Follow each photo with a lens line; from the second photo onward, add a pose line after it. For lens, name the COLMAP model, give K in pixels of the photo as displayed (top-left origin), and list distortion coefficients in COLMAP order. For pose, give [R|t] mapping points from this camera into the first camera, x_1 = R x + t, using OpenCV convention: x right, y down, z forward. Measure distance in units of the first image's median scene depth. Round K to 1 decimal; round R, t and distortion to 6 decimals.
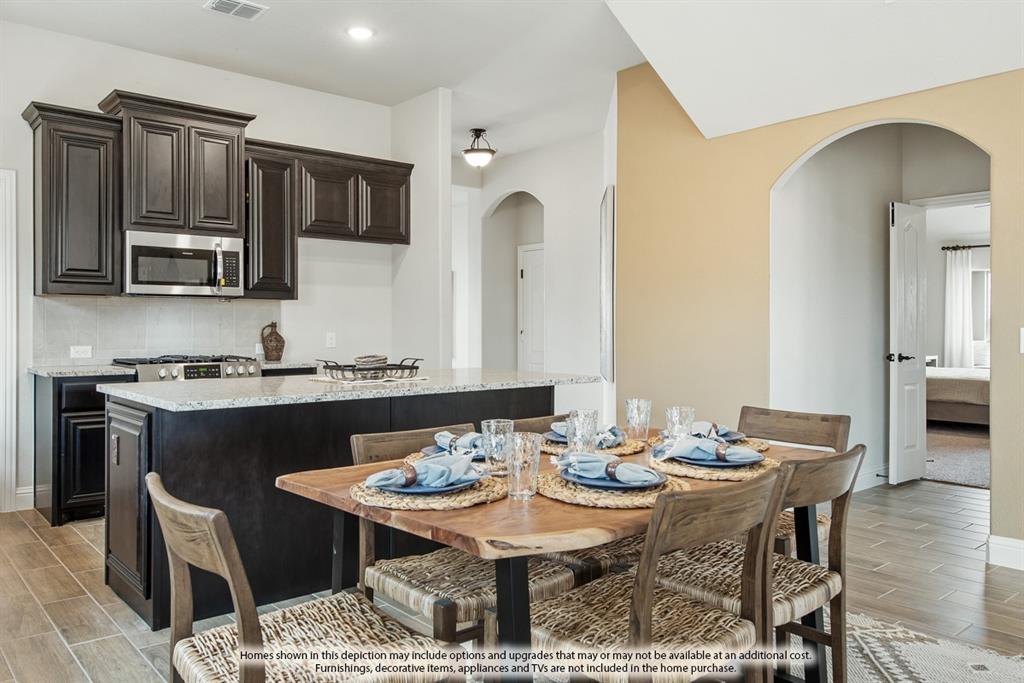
lens RADIAL K [[769.7, 0, 513.0], [0, 769.7, 337.4], [0, 0, 1]] dist [0.010001, -0.001883]
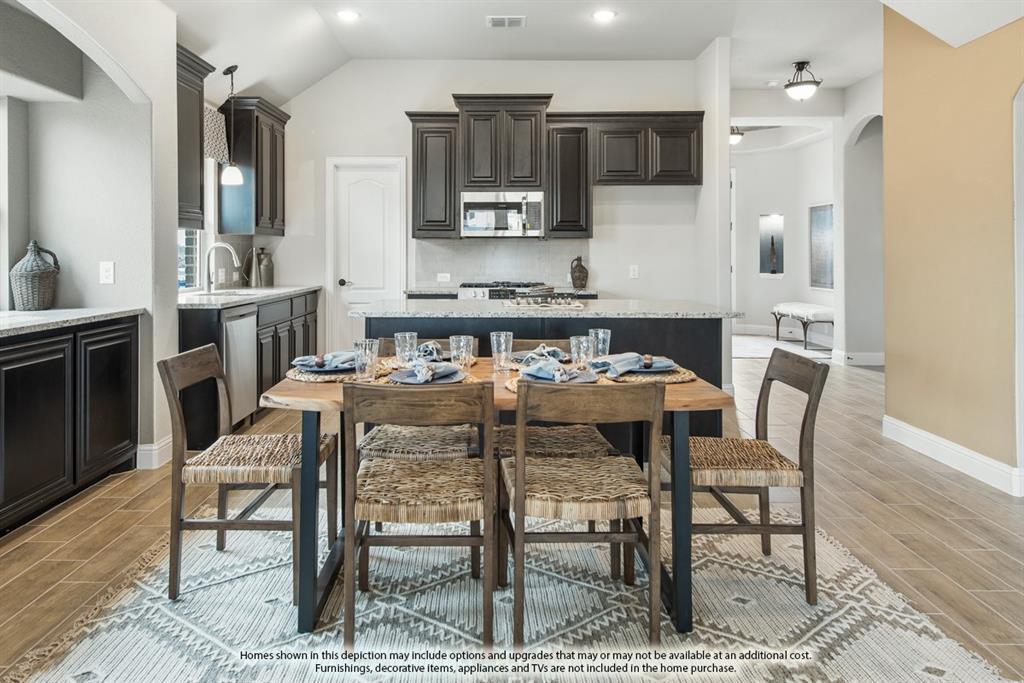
lens RADIAL K [[744.9, 0, 496.8], [0, 744.9, 246.7], [0, 0, 1]] dist [0.023799, 0.006508]
pose [[0.754623, -0.006689, -0.656125, 0.398319], [-0.009724, 0.999724, -0.021375, -0.009446], [0.656087, 0.022510, 0.754349, 0.019106]]
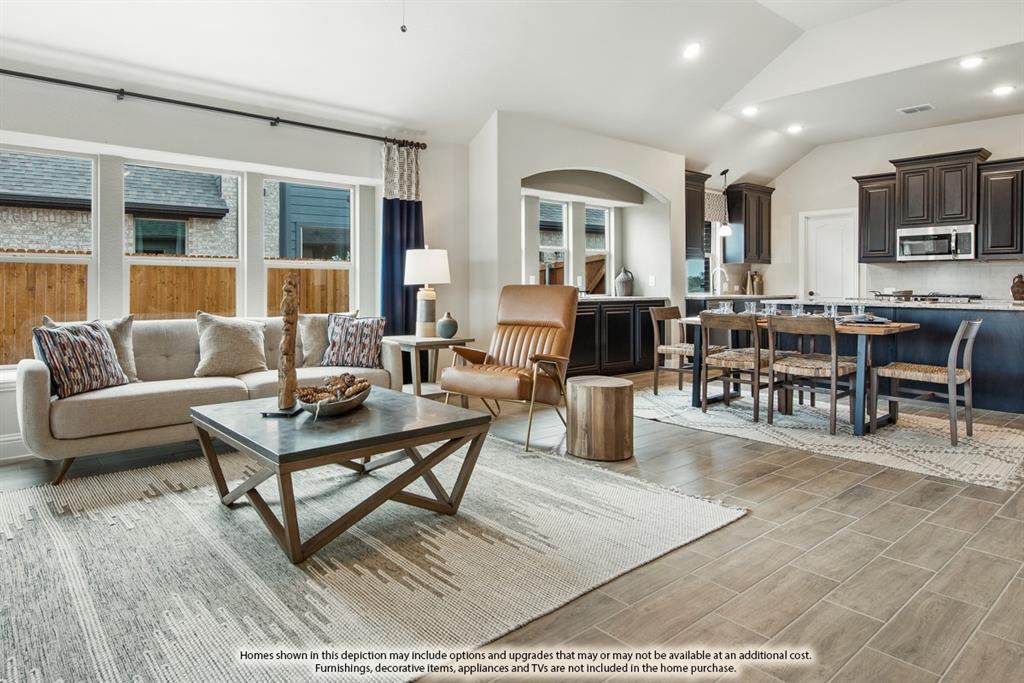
lens RADIAL K [[596.6, 0, 454.9], [0, 596.6, 284.1], [0, 0, 1]] dist [0.006531, 0.000118]
pose [[-0.034876, -0.000261, -0.999392, 0.969912], [-0.016096, 0.999870, 0.000300, 0.017953], [0.999262, 0.016097, -0.034875, -0.067329]]
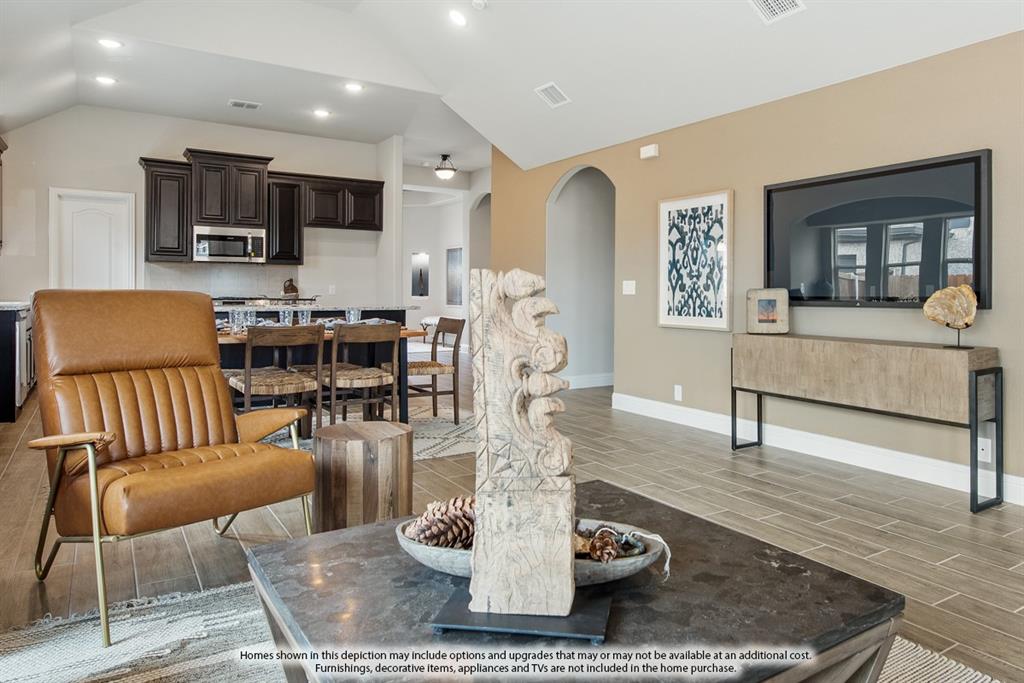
lens RADIAL K [[678.7, 0, 588.6], [0, 678.7, 290.4], [0, 0, 1]] dist [0.019436, -0.005404]
pose [[0.994625, 0.007769, -0.103250, 0.521350], [-0.009255, 0.999860, -0.013923, 0.022516], [0.103127, 0.014804, 0.994558, -0.433386]]
